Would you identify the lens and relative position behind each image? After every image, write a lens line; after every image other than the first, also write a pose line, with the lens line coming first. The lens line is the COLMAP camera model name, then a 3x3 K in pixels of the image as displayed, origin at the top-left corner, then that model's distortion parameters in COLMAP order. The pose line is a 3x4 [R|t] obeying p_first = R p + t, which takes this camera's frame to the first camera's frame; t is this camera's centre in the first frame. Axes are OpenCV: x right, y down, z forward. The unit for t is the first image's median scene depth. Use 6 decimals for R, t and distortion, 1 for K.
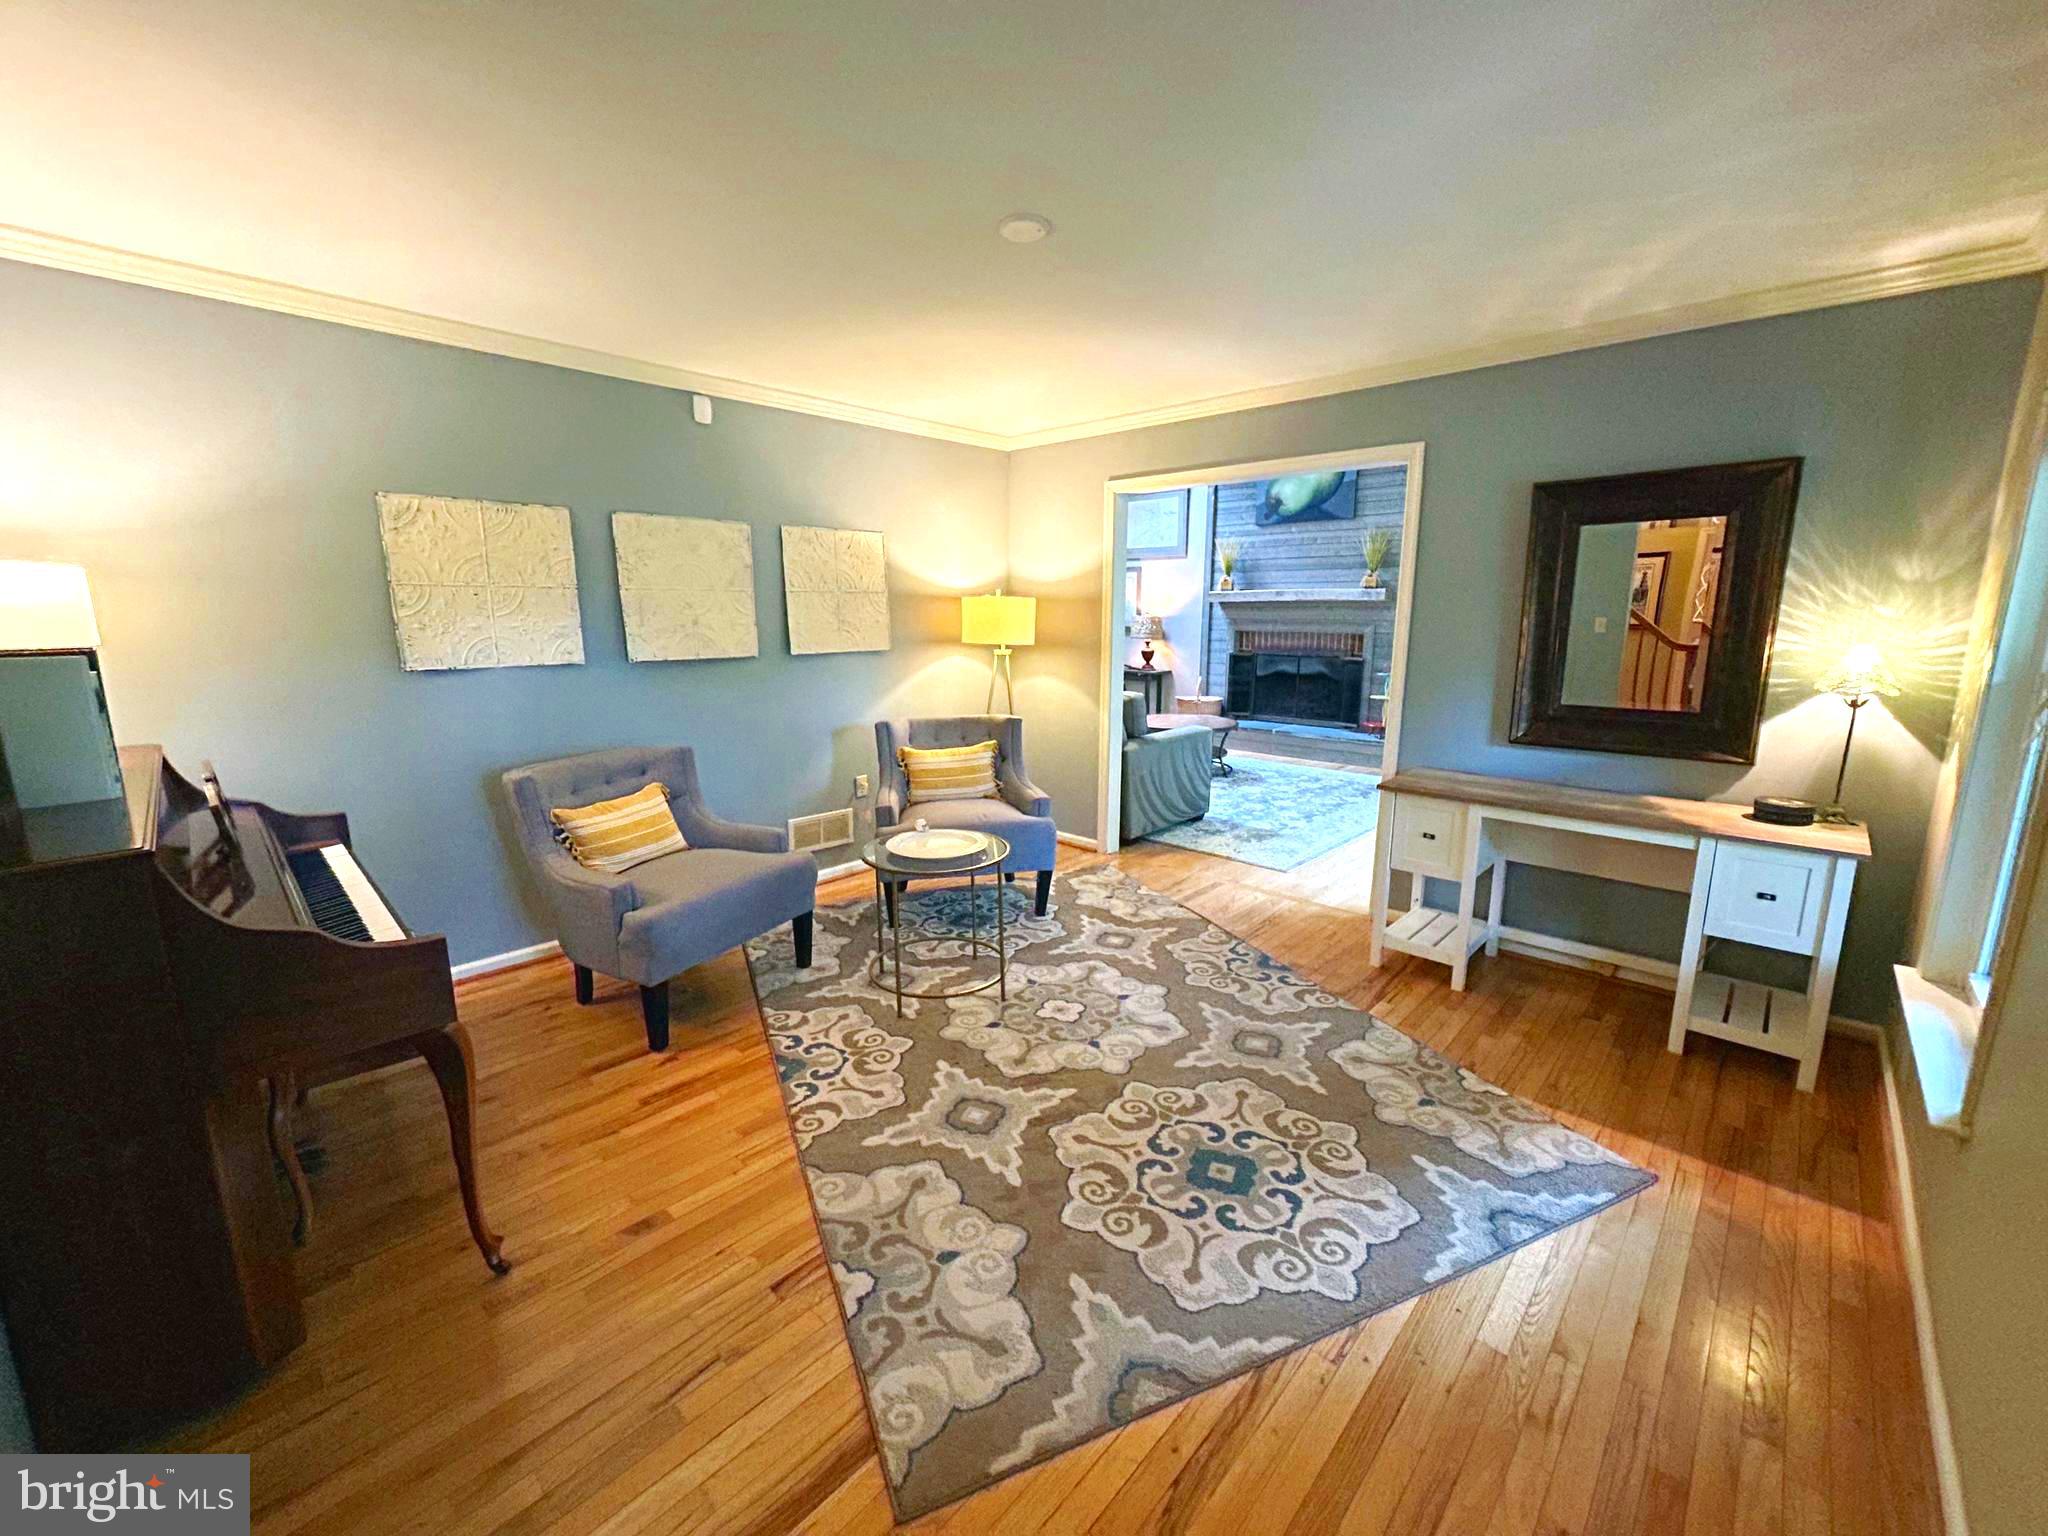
lens RADIAL K [[829.3, 0, 1025.8], [0, 829.3, 765.9], [0, 0, 1]] dist [0.001606, -0.000159]
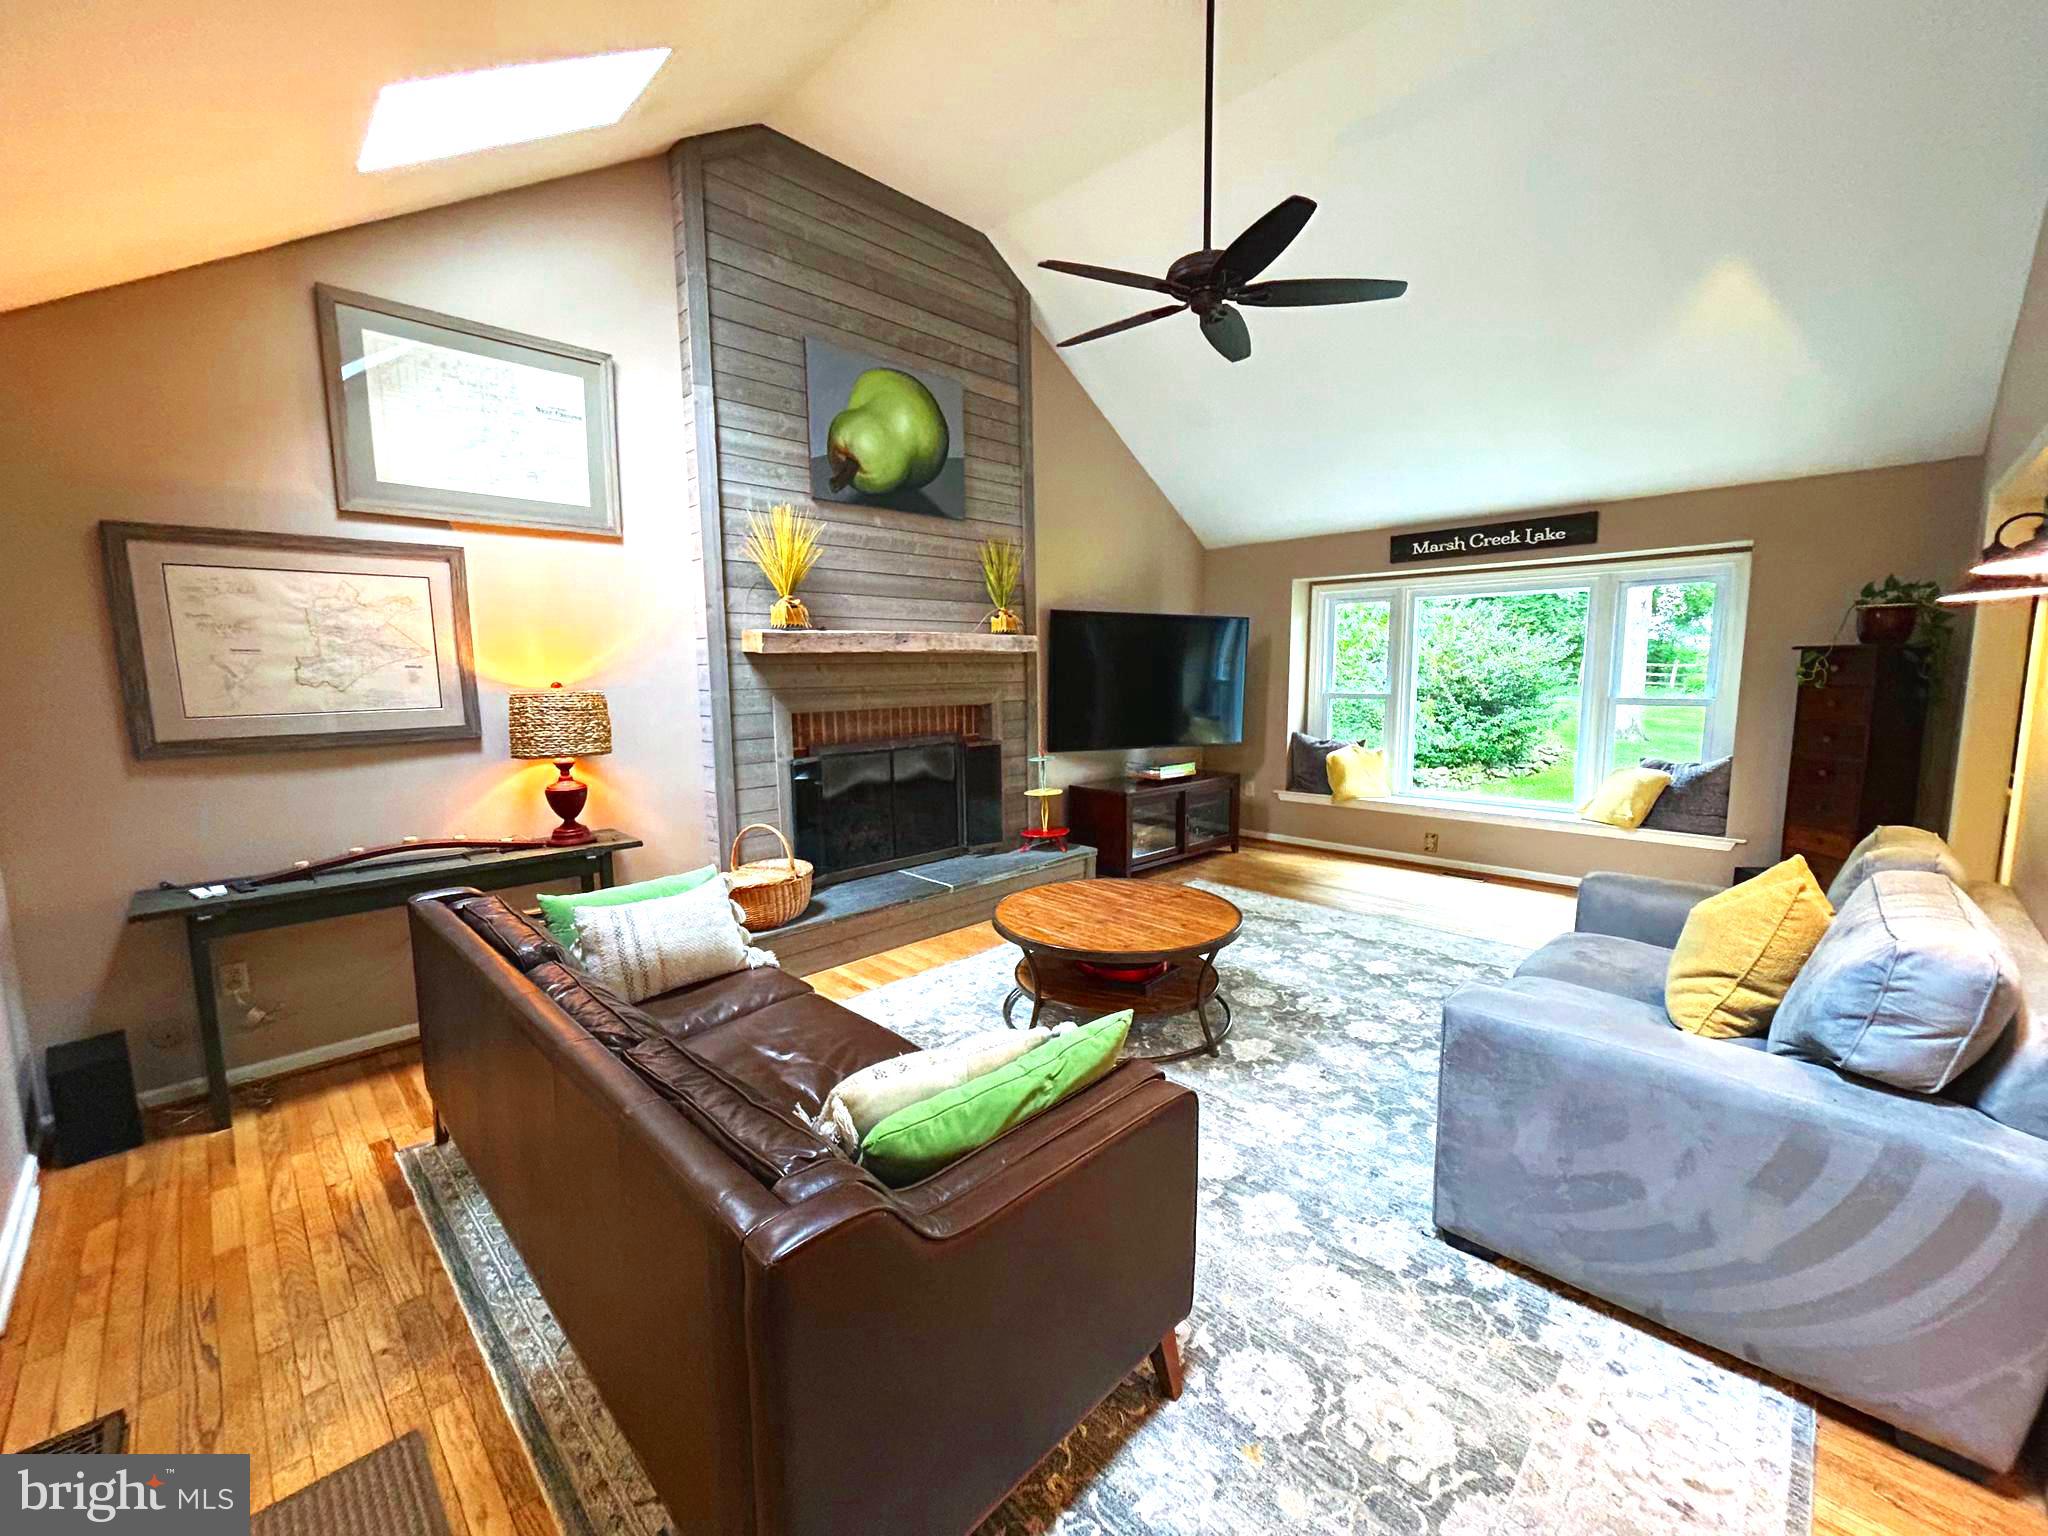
lens RADIAL K [[829.3, 0, 1039.5], [0, 829.3, 766.0], [0, 0, 1]] dist [0.001606, -0.000159]
pose [[0.031793, -0.123298, 0.991860, -0.211100], [0.199055, 0.973264, 0.114606, -0.158054], [-0.979472, 0.193791, 0.055486, 0.829909]]
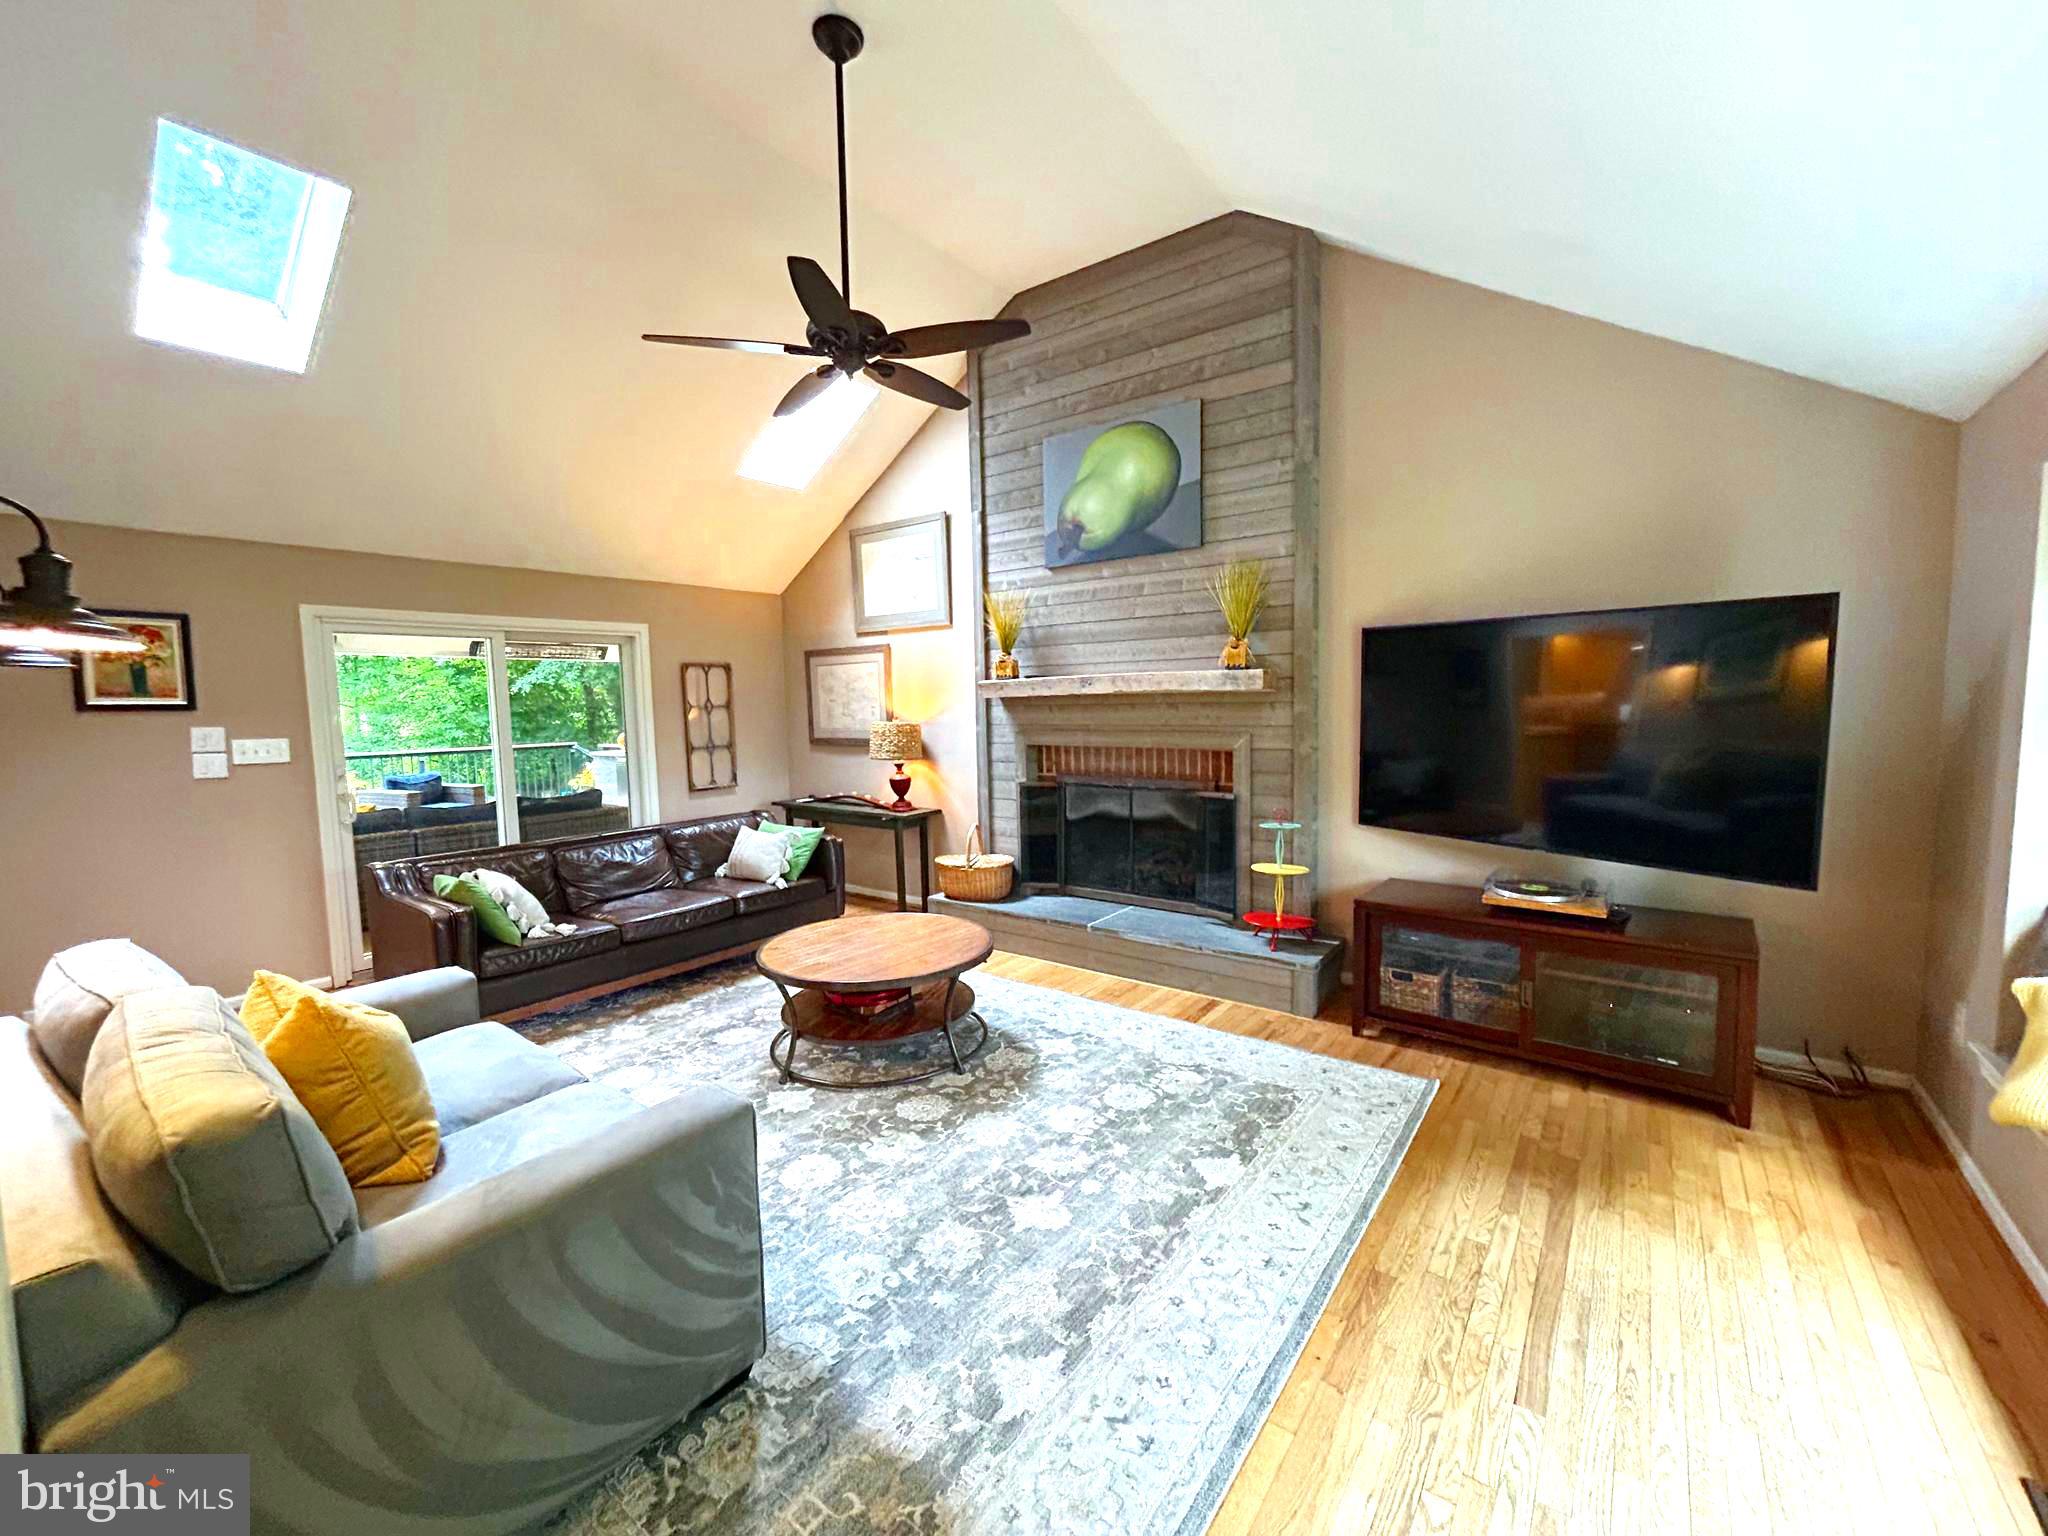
lens RADIAL K [[829.3, 0, 1018.3], [0, 829.3, 764.3], [0, 0, 1]] dist [0.001606, -0.000159]
pose [[0.995490, -0.029816, 0.090054, 0.190793], [0.039683, 0.993155, -0.109855, -0.083864], [-0.086162, 0.112933, 0.989860, 0.412829]]
